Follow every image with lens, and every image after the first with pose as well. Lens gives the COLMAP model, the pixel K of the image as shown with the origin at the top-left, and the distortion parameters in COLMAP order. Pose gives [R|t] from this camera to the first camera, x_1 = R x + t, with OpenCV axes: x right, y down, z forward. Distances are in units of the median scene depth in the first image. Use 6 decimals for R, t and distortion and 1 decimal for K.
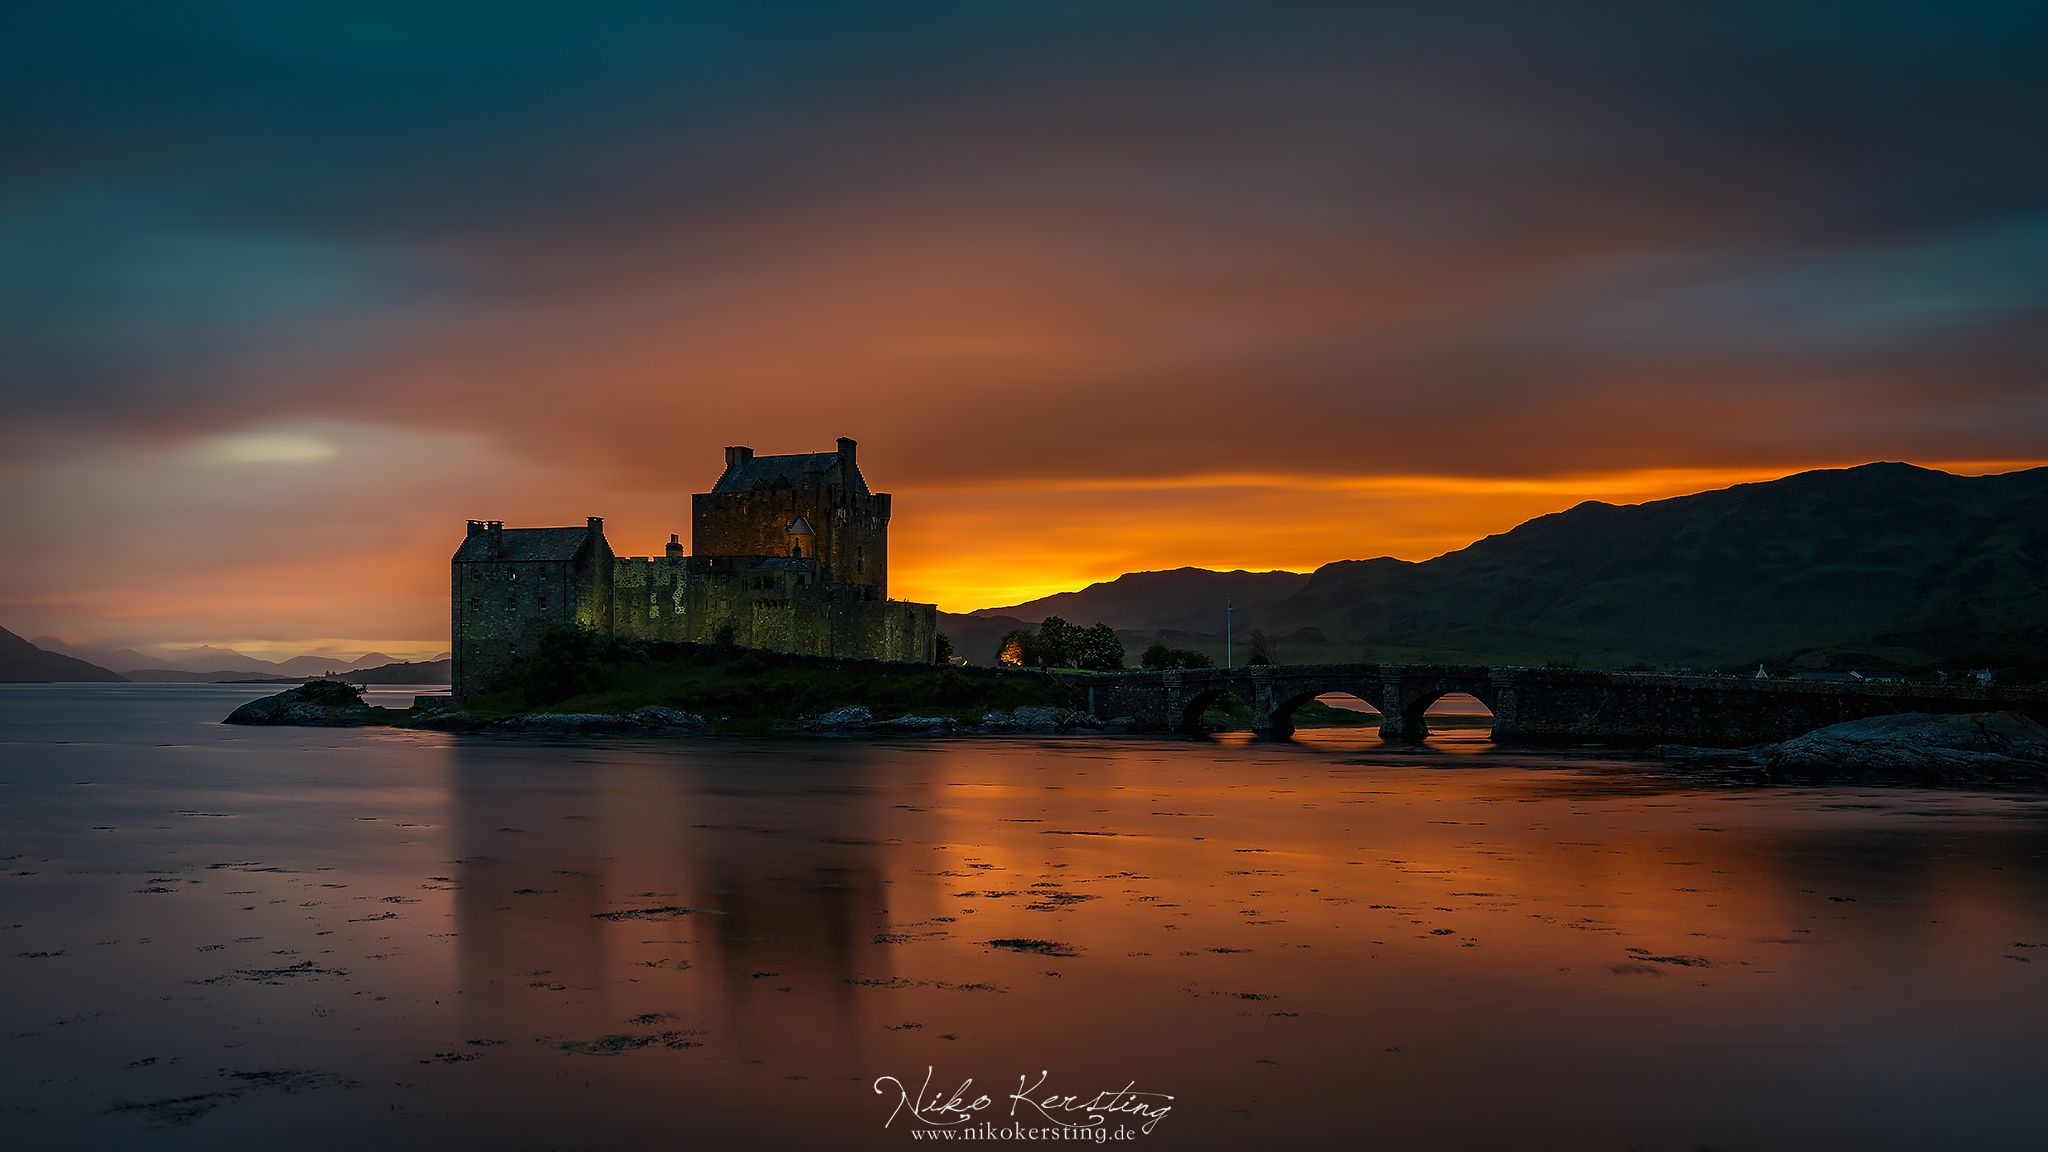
lens RADIAL K [[1731.6, 0, 1068.4], [0, 1731.6, 681.7], [0, 0, 1]] dist [0.021303, -0.010196]
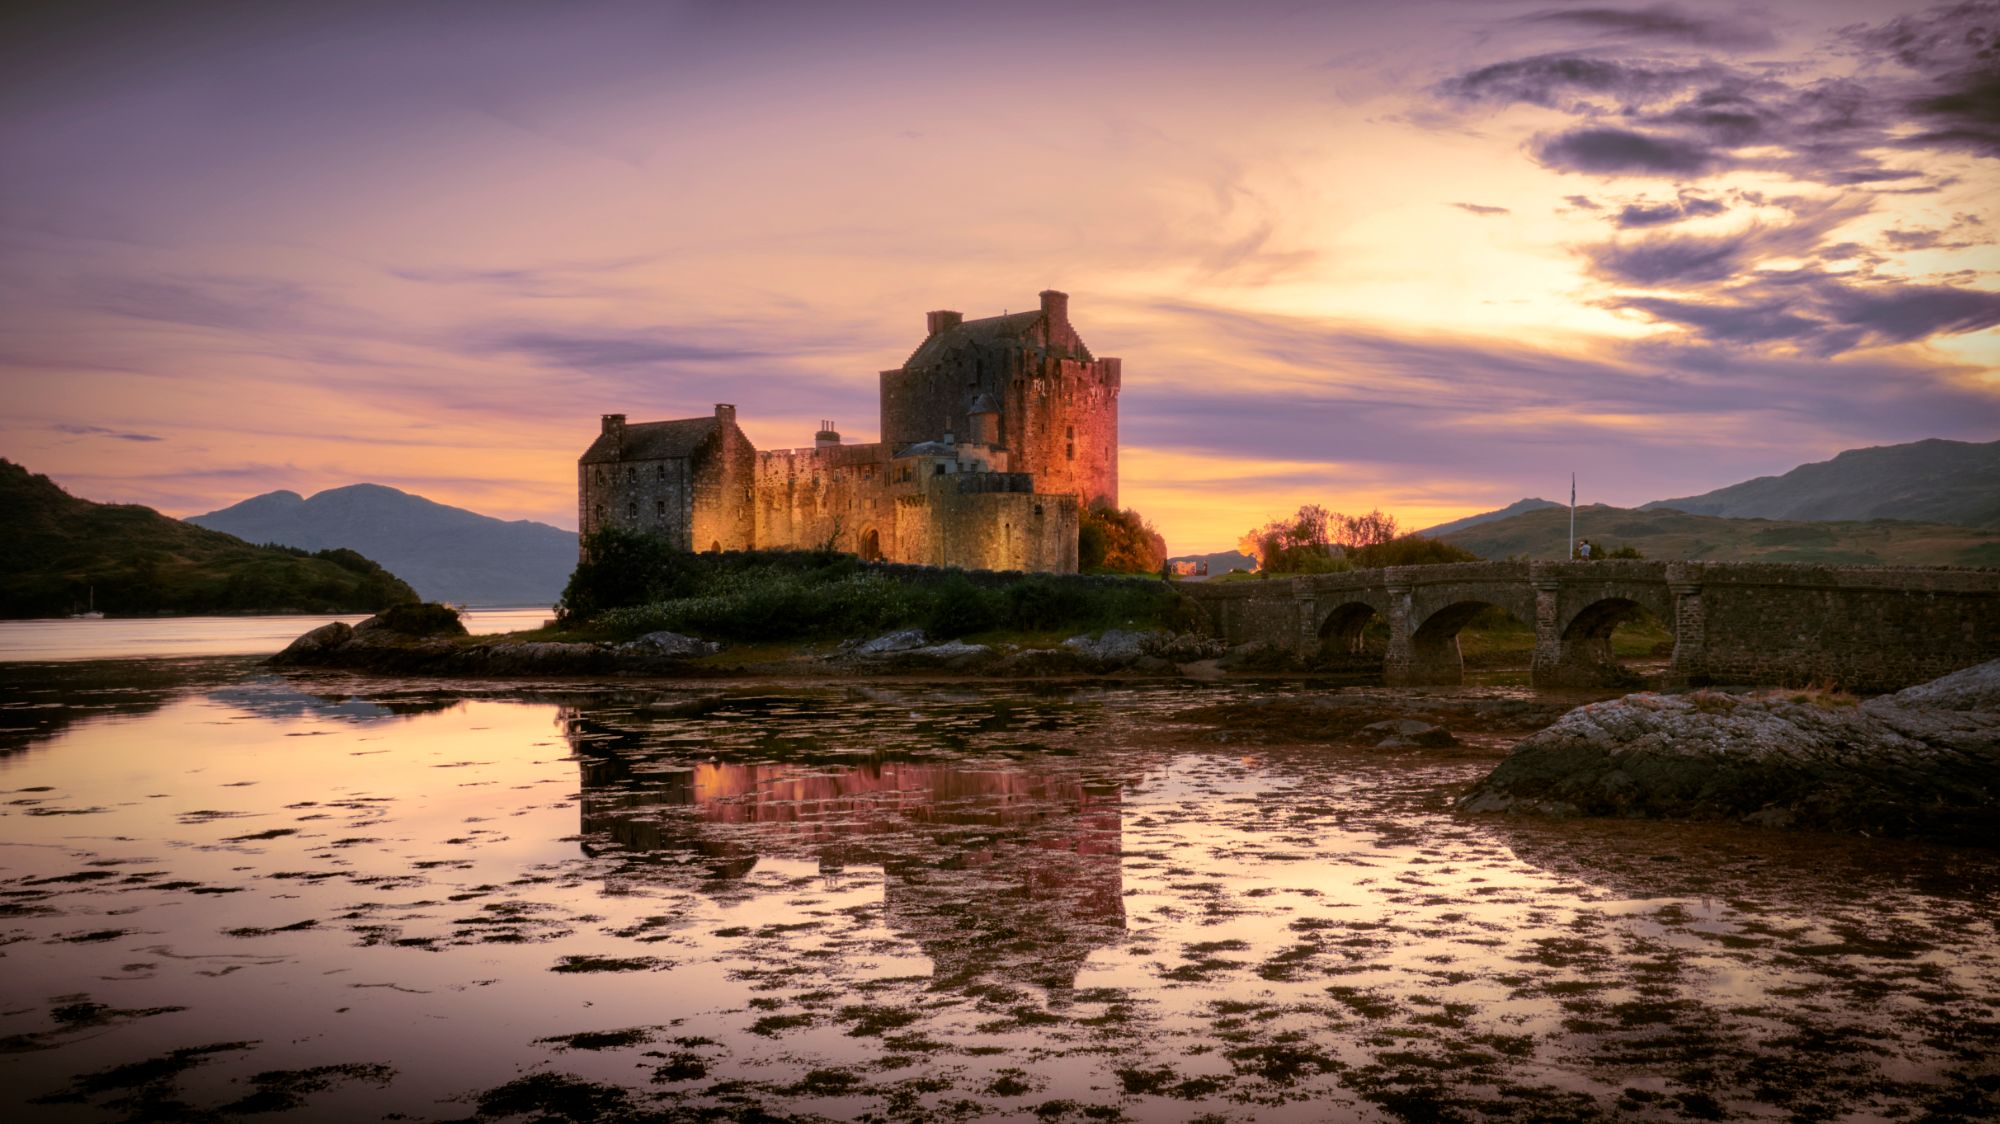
lens RADIAL K [[1920.3, 0, 1111.4], [0, 1920.3, 621.9], [0, 0, 1]] dist [0.045493, 0.000000]
pose [[0.938421, -0.009974, -0.345350, 0.222337], [0.015763, 0.999778, 0.013958, 0.000185], [0.345134, -0.018542, 0.938370, 0.193095]]
